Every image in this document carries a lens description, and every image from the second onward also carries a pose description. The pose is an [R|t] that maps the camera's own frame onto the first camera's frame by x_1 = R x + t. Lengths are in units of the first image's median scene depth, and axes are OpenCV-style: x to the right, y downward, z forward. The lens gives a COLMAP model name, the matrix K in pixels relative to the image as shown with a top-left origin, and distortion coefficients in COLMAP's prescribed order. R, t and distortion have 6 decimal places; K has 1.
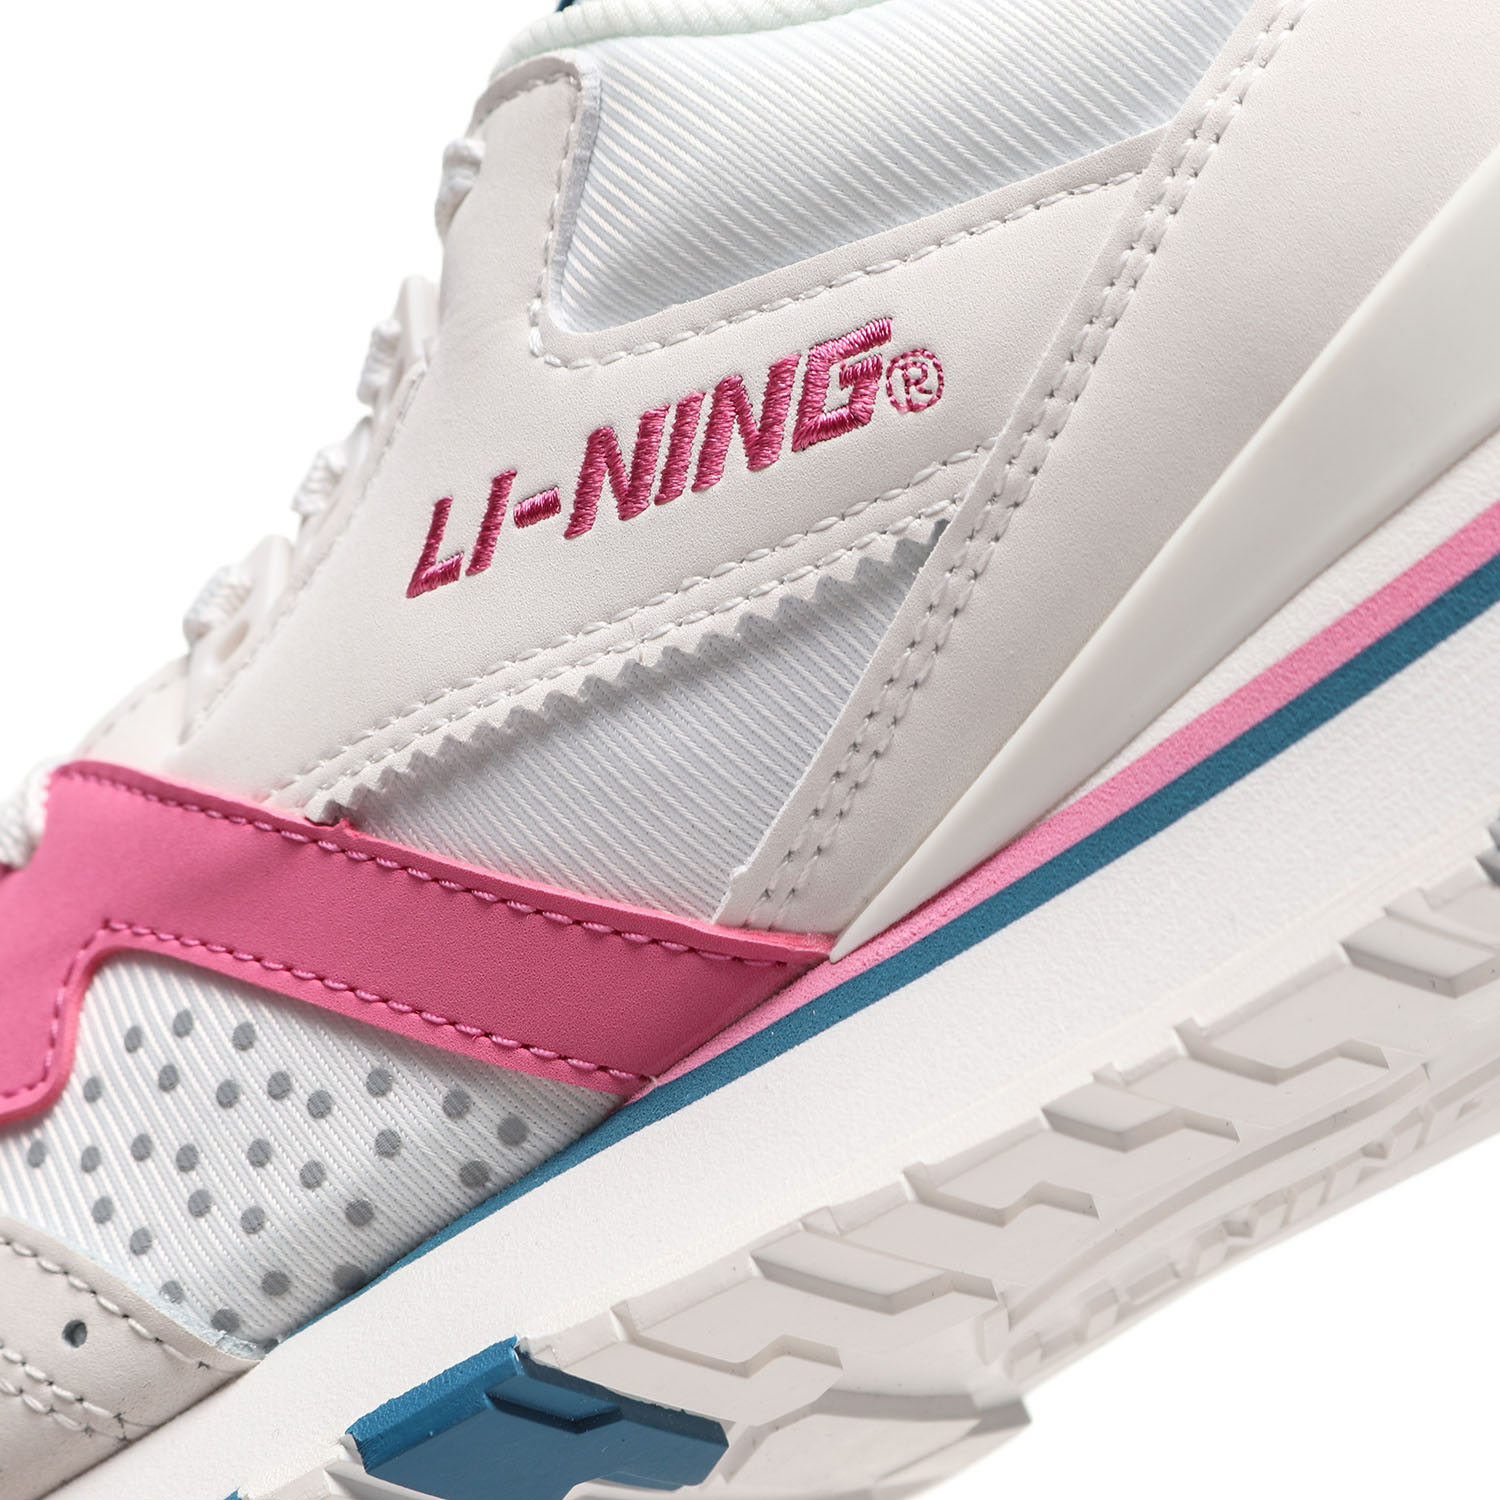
lens RADIAL K [[5064.9, 0, 750.7], [0, 5064.9, 748.8], [0, 0, 1]] dist [0.004573, 0.000000]
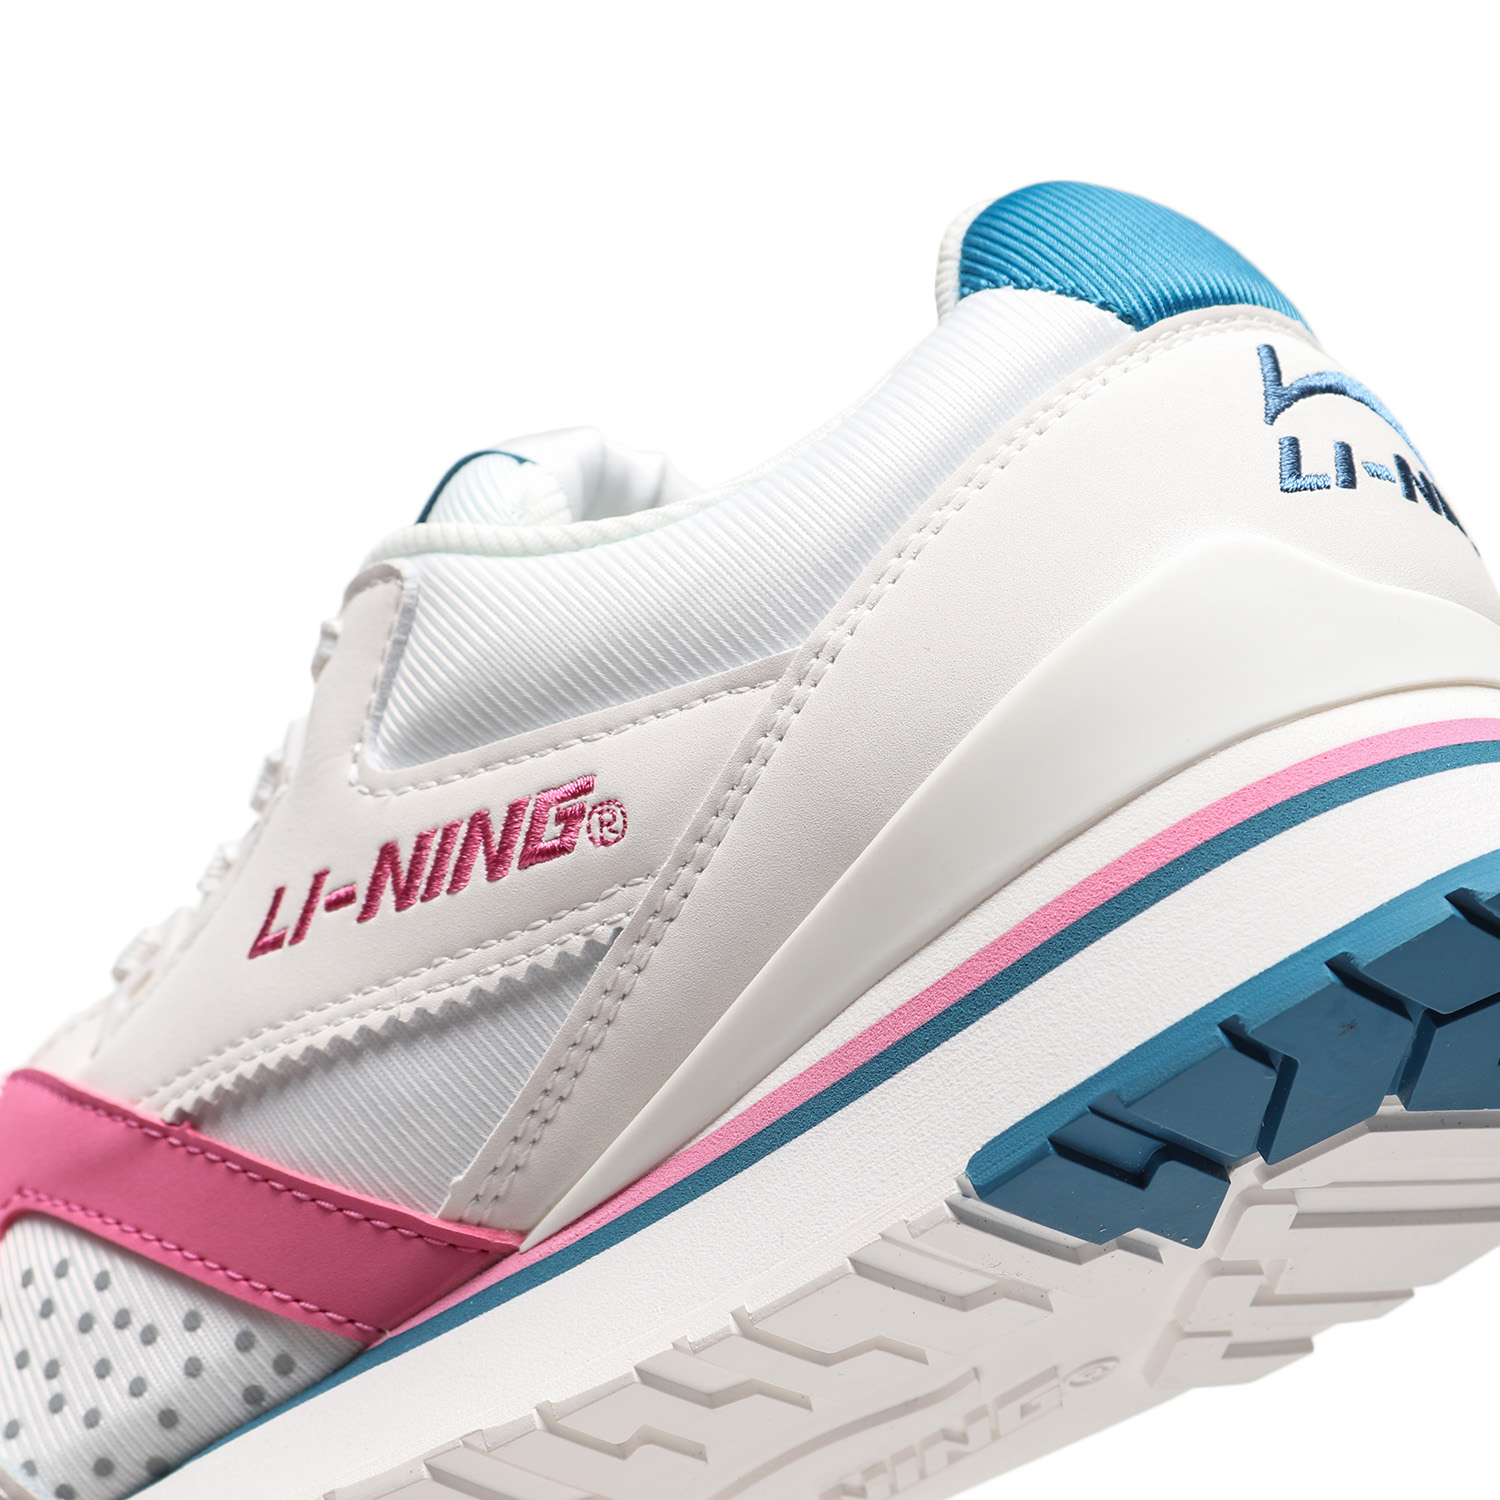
lens RADIAL K [[5064.9, 0, 743.1], [0, 5064.9, 753.1], [0, 0, 1]] dist [0.004573, 0.000000]
pose [[0.993735, 0.066912, -0.089516, 0.183780], [-0.073984, 0.994191, -0.078171, 0.011229], [0.083765, 0.084304, 0.992913, -0.328485]]
